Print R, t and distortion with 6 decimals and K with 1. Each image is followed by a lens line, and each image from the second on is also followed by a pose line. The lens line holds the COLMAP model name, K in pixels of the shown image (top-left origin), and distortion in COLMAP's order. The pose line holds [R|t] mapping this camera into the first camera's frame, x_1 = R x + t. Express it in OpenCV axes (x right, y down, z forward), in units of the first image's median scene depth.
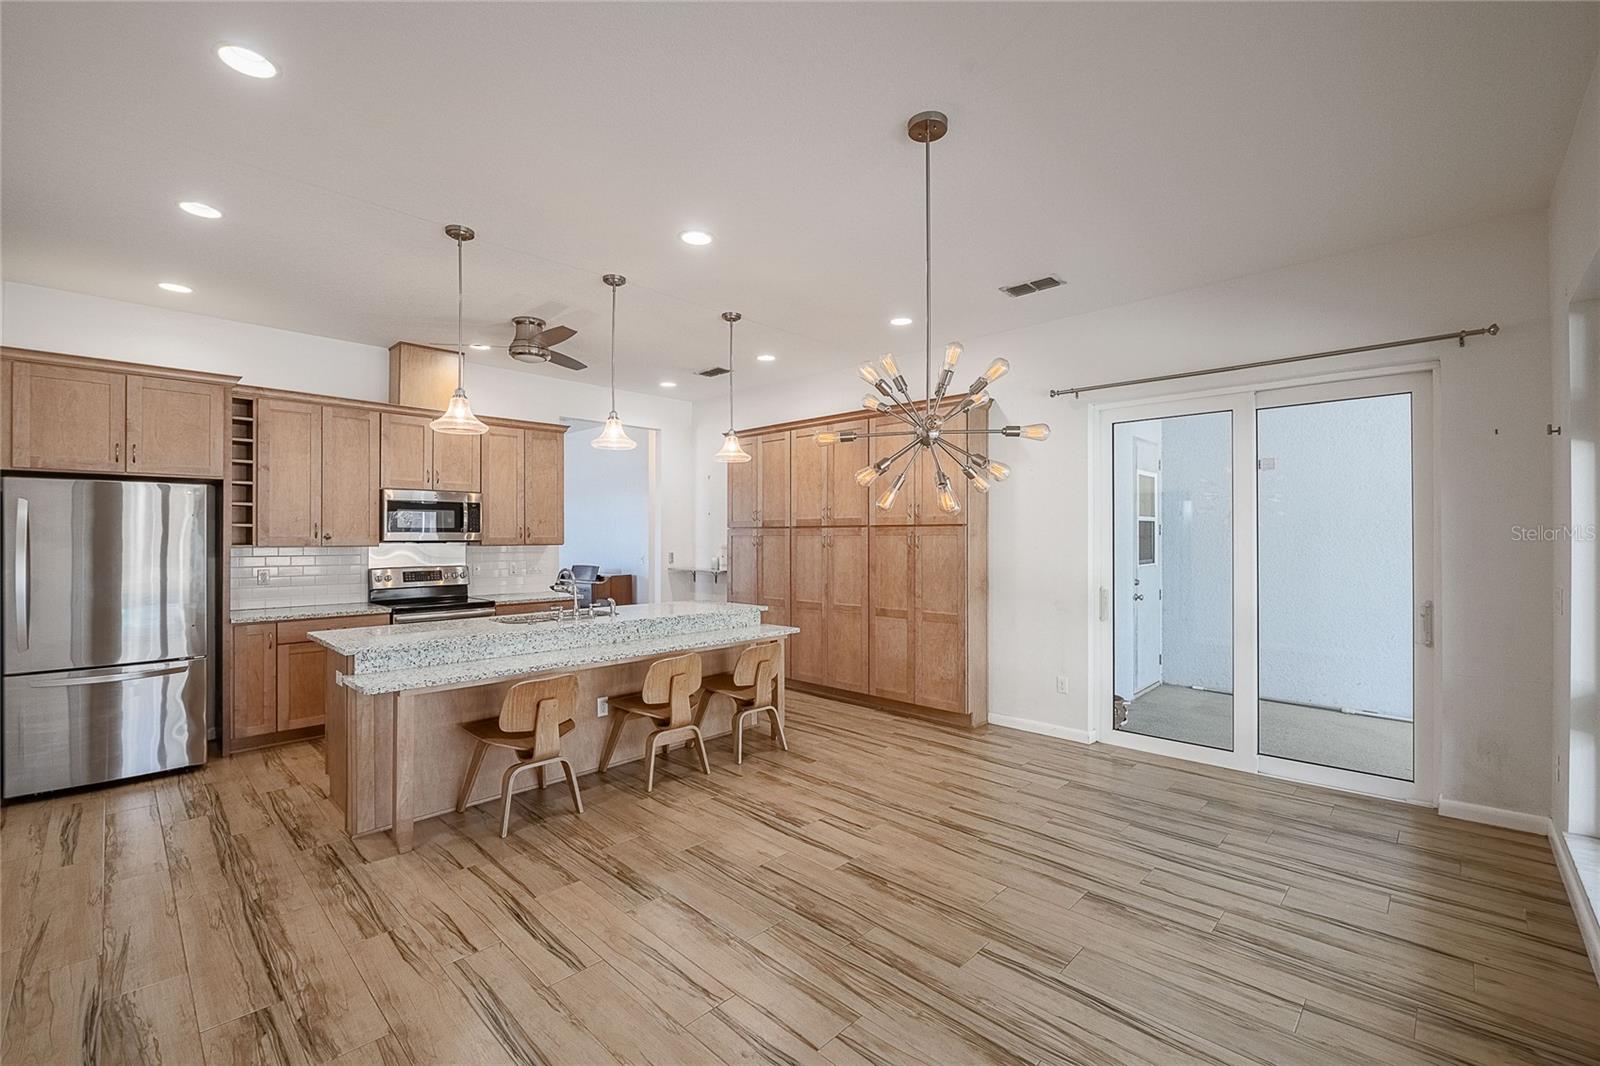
lens RADIAL K [[668.0, 0, 811.8], [0, 668.0, 538.7], [0, 0, 1]] dist [-0.006067, -0.000313]
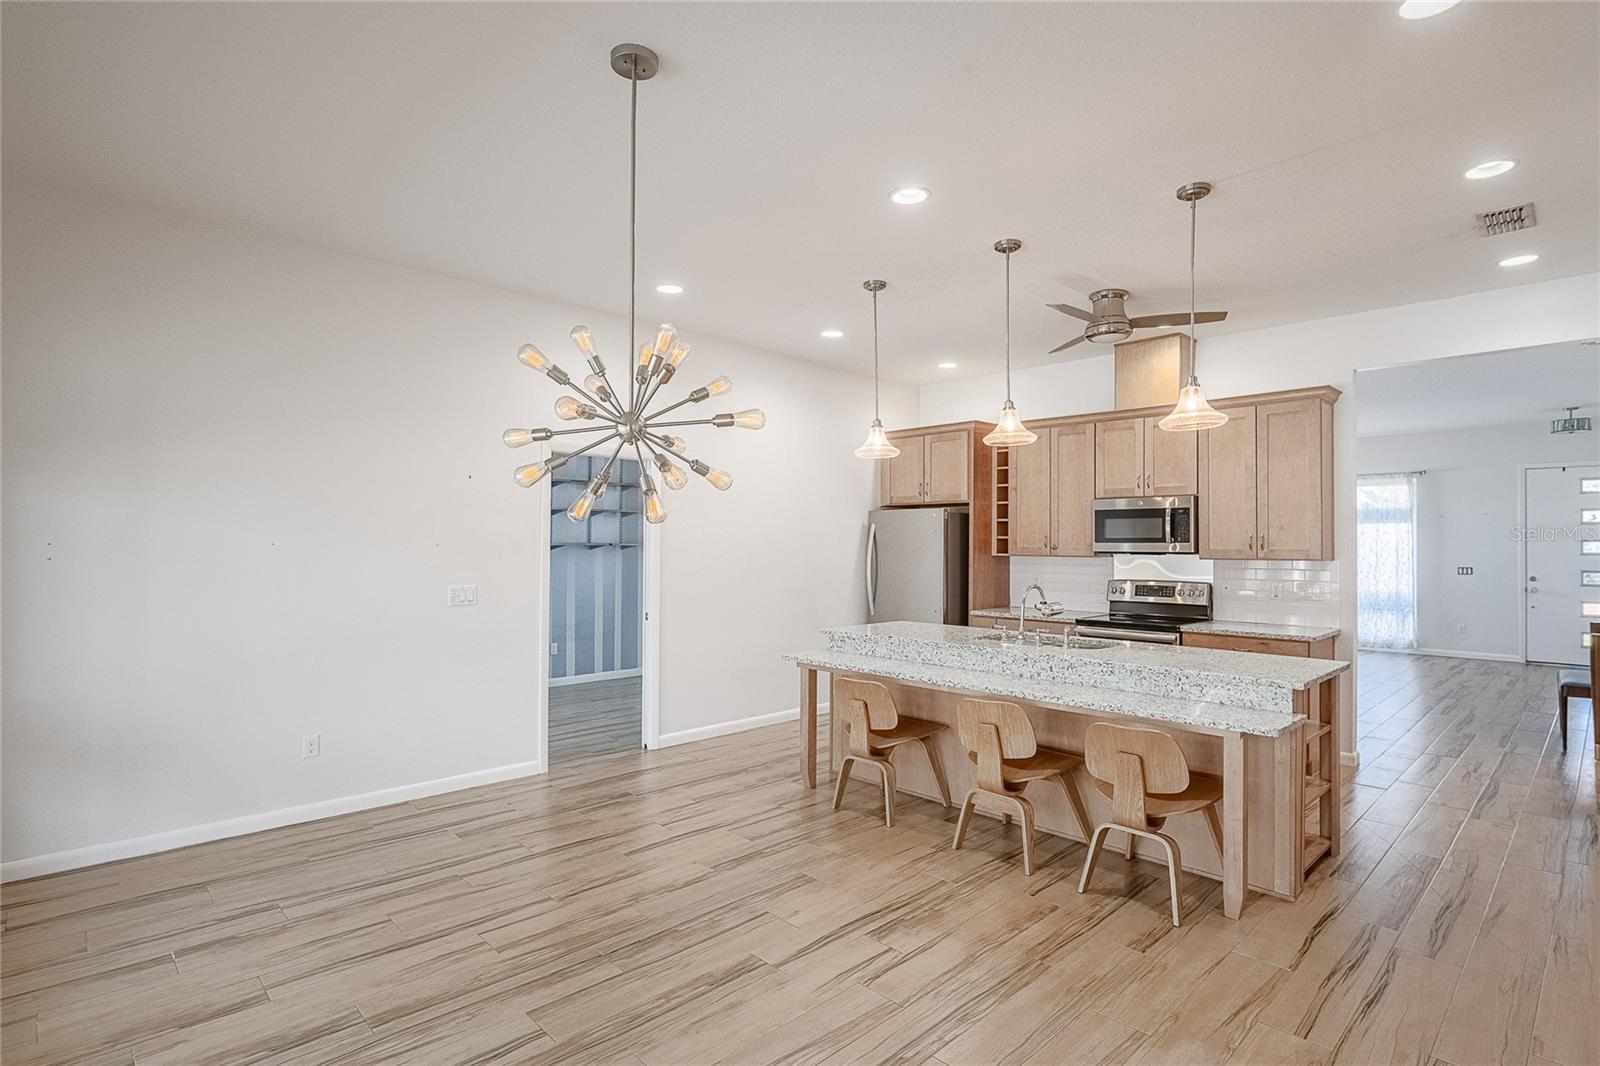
lens RADIAL K [[807.6, 0, 804.8], [0, 807.6, 537.6], [0, 0, 1]] dist [-0.002266, -0.000228]
pose [[-0.036163, -0.006468, -0.999325, 0.575423], [-0.006912, 0.999957, -0.006222, -0.007252], [0.999322, 0.006682, -0.036206, 0.612032]]
